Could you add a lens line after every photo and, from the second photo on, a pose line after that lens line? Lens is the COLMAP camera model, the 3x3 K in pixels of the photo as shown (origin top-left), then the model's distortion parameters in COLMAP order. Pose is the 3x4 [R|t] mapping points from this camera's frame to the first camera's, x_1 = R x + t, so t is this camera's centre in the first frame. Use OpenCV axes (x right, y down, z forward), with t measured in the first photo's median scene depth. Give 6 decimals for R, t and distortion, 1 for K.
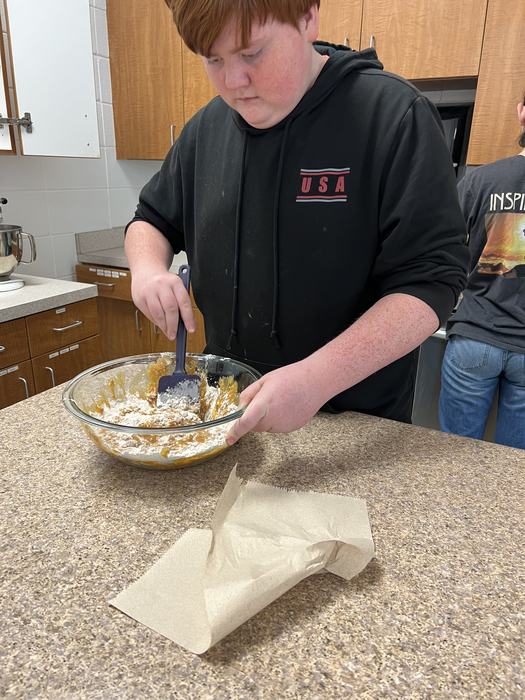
lens RADIAL K [[530.1, 0, 262.1], [0, 530.1, 352.4], [0, 0, 1]] dist [-0.001568, -0.004772]
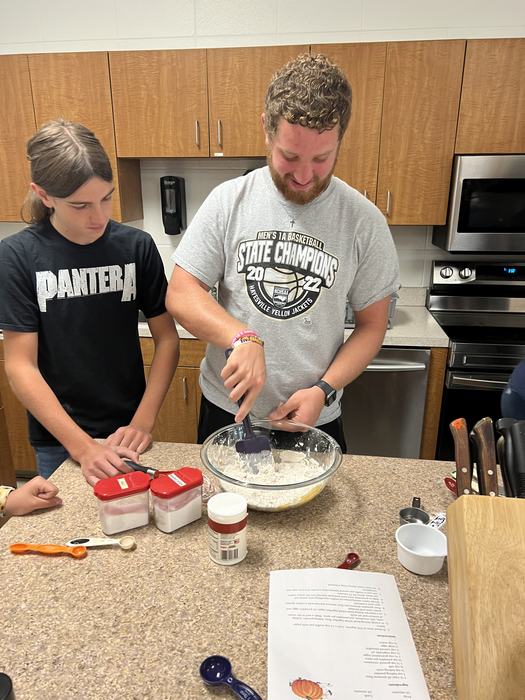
lens RADIAL K [[530.1, 0, 261.1], [0, 530.1, 349.0], [0, 0, 1]] dist [-0.001568, -0.004772]
pose [[0.939787, -0.116247, 0.321383, -0.464606], [0.128211, 0.991614, -0.016240, -0.204153], [-0.316800, 0.056467, 0.946810, -0.383166]]
